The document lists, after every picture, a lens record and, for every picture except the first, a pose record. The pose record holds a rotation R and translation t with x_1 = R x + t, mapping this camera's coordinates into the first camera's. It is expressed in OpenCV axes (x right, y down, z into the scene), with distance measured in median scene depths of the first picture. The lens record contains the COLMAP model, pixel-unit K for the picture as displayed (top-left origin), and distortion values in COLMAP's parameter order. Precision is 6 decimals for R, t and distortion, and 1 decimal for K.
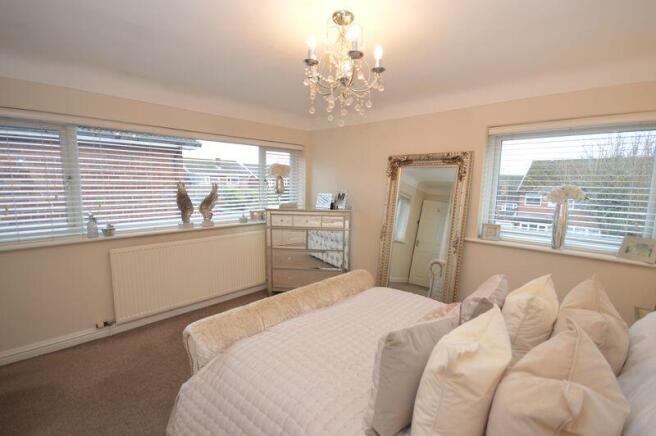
lens RADIAL K [[294.2, 0, 331.4], [0, 294.2, 219.3], [0, 0, 1]] dist [0.000341, -0.000039]
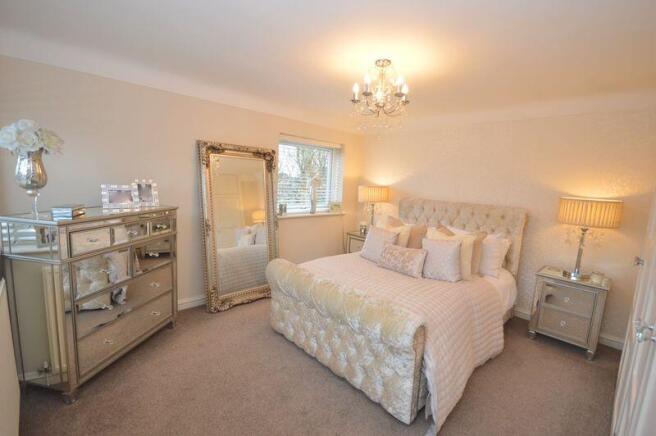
lens RADIAL K [[294.2, 0, 331.4], [0, 294.2, 219.3], [0, 0, 1]] dist [0.000341, -0.000039]
pose [[0.048090, -0.146822, 0.987993, -0.714836], [0.071388, 0.987113, 0.143216, -0.082610], [-0.996289, 0.063643, 0.057952, 0.590300]]
